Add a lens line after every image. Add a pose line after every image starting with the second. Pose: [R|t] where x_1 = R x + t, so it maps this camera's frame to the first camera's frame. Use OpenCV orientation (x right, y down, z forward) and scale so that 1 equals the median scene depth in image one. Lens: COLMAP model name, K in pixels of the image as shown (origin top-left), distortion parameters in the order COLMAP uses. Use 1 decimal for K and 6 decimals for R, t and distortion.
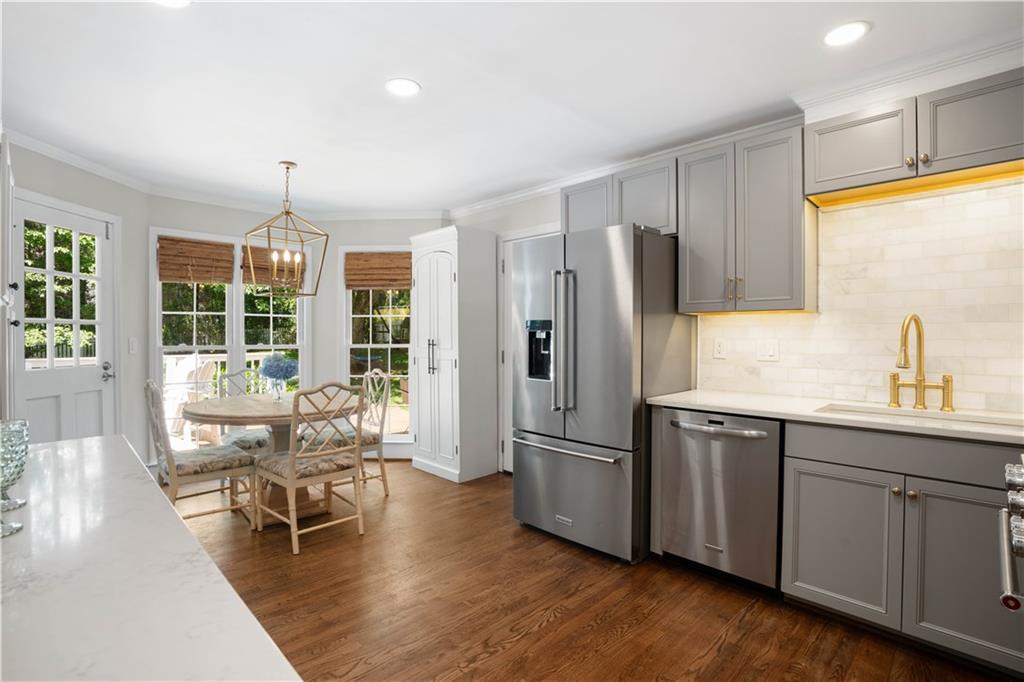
lens RADIAL K [[530.1, 0, 512.0], [0, 530.1, 341.0], [0, 0, 1]] dist [-0.047650, 0.000190]
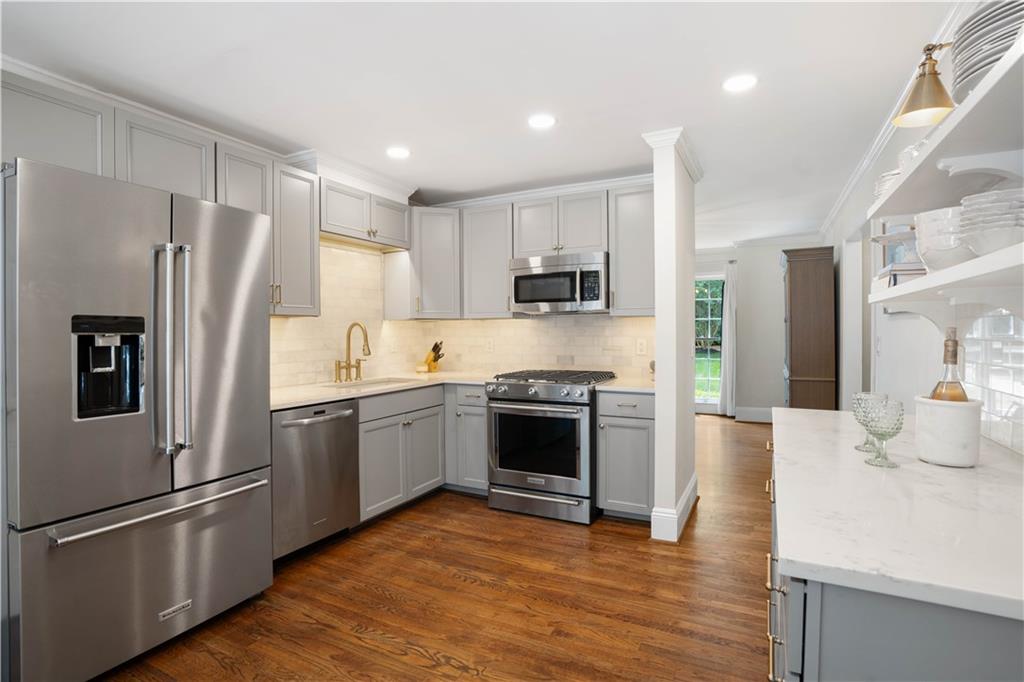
lens RADIAL K [[481.2, 0, 516.4], [0, 481.2, 331.5], [0, 0, 1]] dist [-0.002266, -0.000194]
pose [[-0.326385, -0.004407, 0.945227, -0.617105], [0.010342, 0.999913, 0.008233, -0.022497], [-0.945180, 0.012462, -0.326311, 0.759448]]
